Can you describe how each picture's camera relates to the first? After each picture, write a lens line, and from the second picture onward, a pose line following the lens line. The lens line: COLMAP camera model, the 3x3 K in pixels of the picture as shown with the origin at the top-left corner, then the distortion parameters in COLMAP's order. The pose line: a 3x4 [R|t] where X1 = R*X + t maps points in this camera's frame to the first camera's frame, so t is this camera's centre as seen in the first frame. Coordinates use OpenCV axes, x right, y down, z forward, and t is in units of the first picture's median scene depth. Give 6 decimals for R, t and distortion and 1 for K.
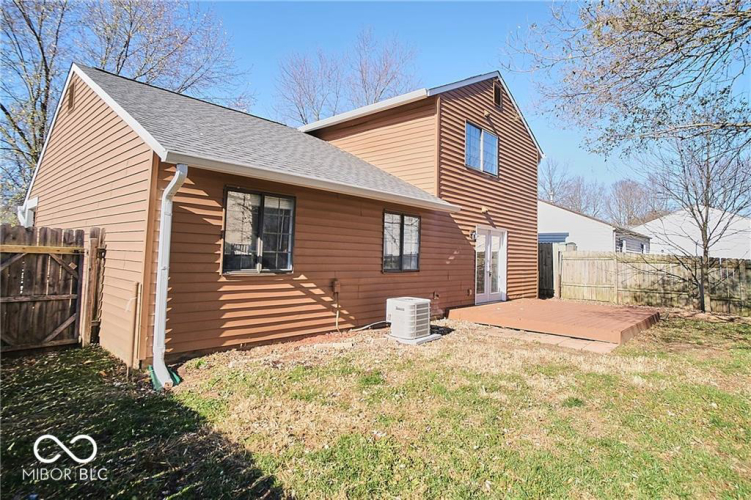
lens RADIAL K [[412.5, 0, 377.9], [0, 412.5, 225.6], [0, 0, 1]] dist [-0.064349, 0.041268]
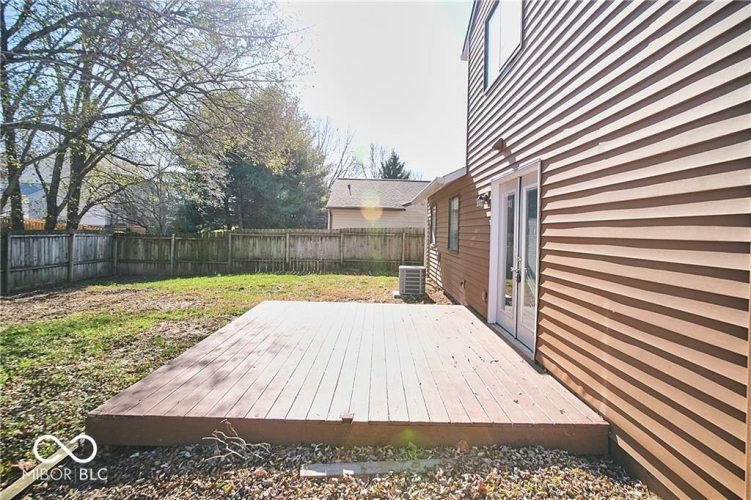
lens RADIAL K [[412.5, 0, 377.9], [0, 412.5, 225.6], [0, 0, 1]] dist [-0.064349, 0.041268]
pose [[-0.740323, -0.056189, -0.669899, 0.818049], [0.000349, 0.996469, -0.083966, 0.120762], [0.672251, -0.062396, -0.737689, 1.474657]]
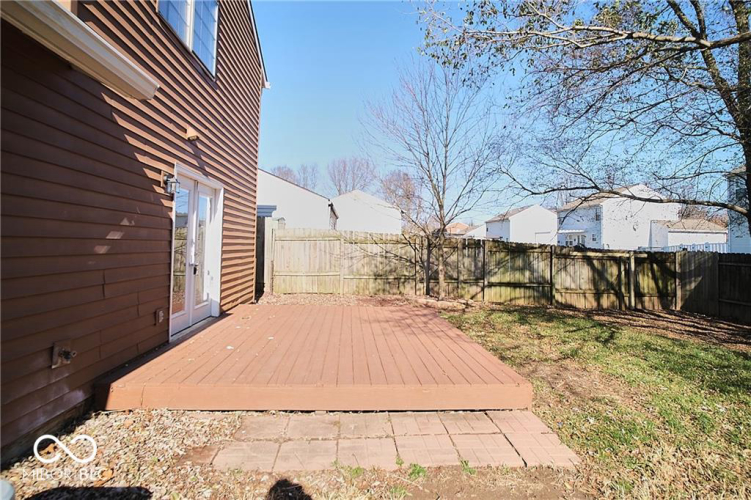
lens RADIAL K [[412.5, 0, 377.9], [0, 412.5, 225.6], [0, 0, 1]] dist [-0.064349, 0.041268]
pose [[0.693077, 0.017371, 0.720654, 0.085090], [-0.050291, 0.998439, 0.024300, 0.050686], [-0.719107, -0.053085, 0.692869, 0.604732]]
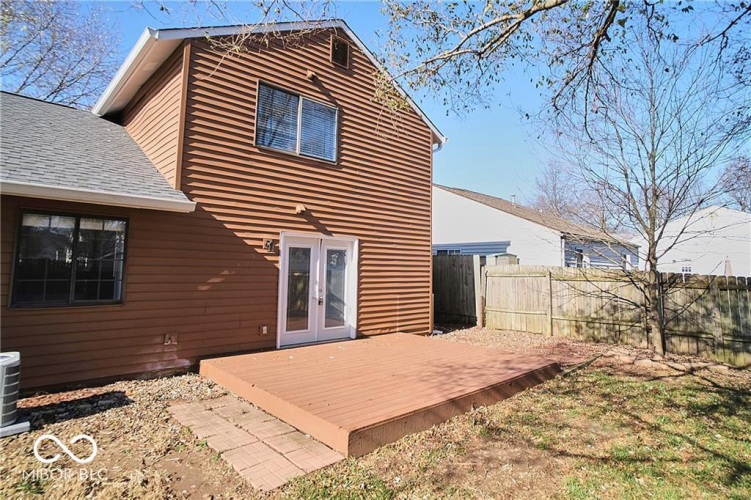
lens RADIAL K [[412.5, 0, 377.9], [0, 412.5, 225.6], [0, 0, 1]] dist [-0.064349, 0.041268]
pose [[0.996916, -0.020777, -0.075677, 0.513054], [0.018364, 0.999305, -0.032439, 0.016186], [0.076299, 0.030949, 0.996605, 0.367599]]
